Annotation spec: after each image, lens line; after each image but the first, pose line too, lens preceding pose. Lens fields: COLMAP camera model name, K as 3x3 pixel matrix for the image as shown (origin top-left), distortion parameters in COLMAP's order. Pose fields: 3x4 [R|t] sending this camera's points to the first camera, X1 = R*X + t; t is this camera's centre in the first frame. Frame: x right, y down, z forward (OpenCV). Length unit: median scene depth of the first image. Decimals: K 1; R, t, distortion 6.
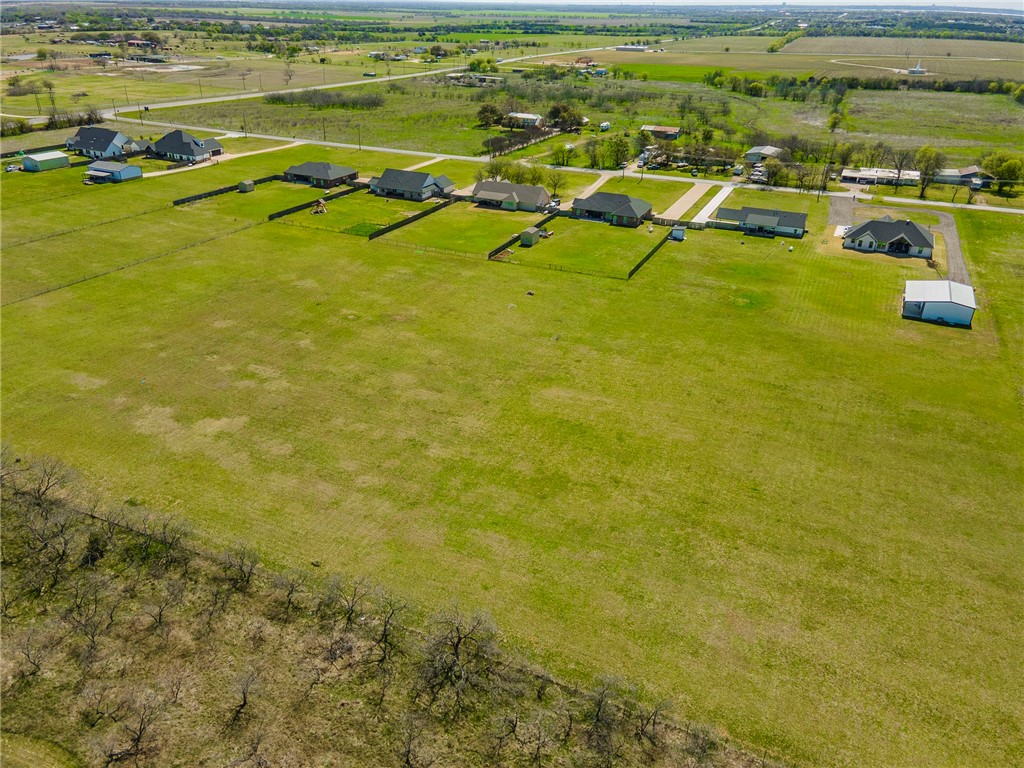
lens RADIAL K [[740.0, 0, 507.9], [0, 740.0, 398.9], [0, 0, 1]] dist [0.020096, 0.035395]
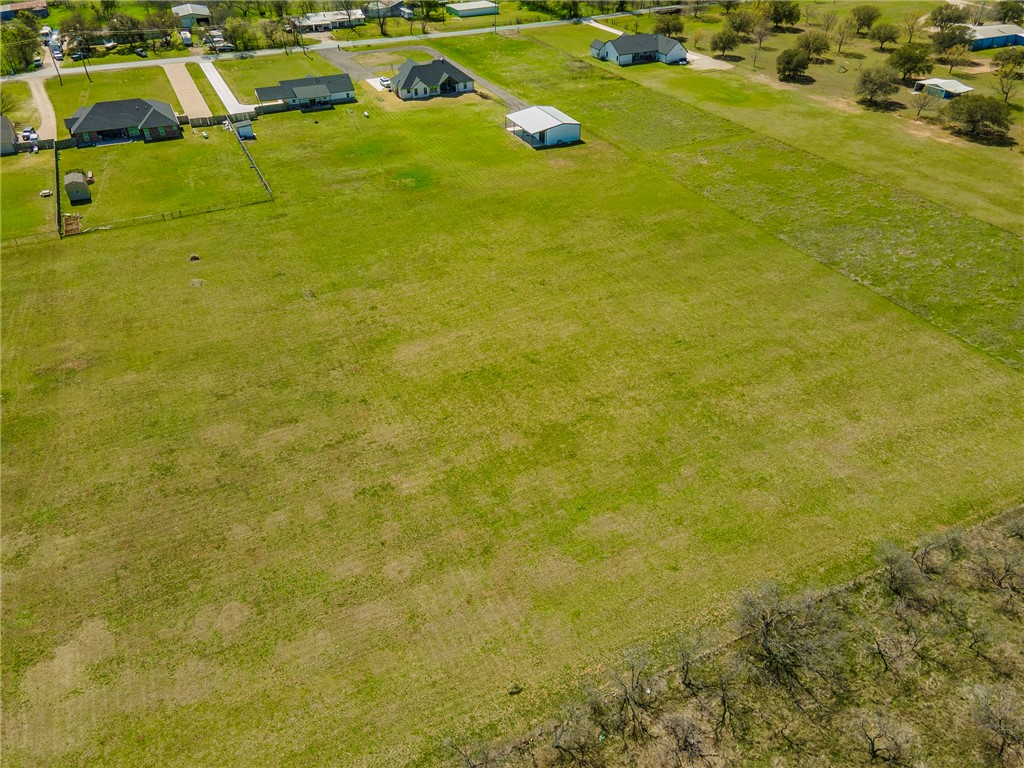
lens RADIAL K [[740.0, 0, 507.9], [0, 740.0, 398.9], [0, 0, 1]] dist [0.020096, 0.035395]
pose [[0.637723, -0.484857, 0.598517, -0.297777], [0.377078, 0.874066, 0.306301, -0.134200], [-0.671656, 0.030352, 0.740241, 0.244149]]
